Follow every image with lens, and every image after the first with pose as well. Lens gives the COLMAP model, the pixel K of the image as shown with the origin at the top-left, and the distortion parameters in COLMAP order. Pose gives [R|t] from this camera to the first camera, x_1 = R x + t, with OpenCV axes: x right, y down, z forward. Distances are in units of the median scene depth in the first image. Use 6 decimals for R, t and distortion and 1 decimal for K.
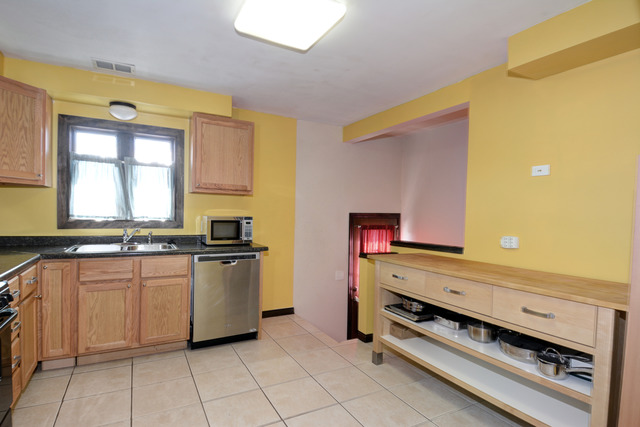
lens RADIAL K [[333.7, 0, 316.4], [0, 333.7, 219.6], [0, 0, 1]] dist [0.042585, -0.041894]
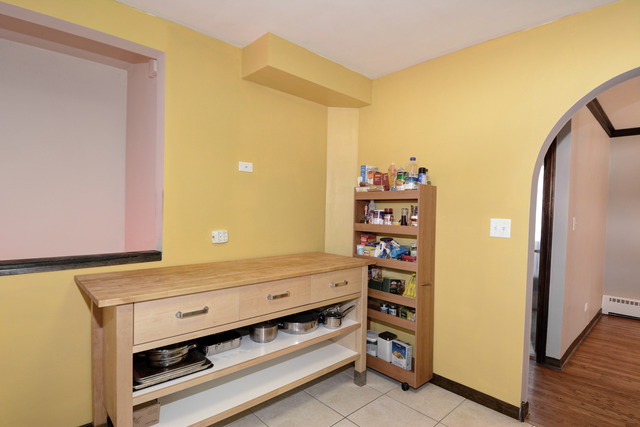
lens RADIAL K [[333.7, 0, 316.4], [0, 333.7, 219.6], [0, 0, 1]] dist [0.042585, -0.041894]
pose [[-0.254128, -0.055180, 0.965595, -0.446515], [-0.011773, 0.998474, 0.053960, -0.037747], [-0.967099, 0.002345, -0.254390, 1.072634]]
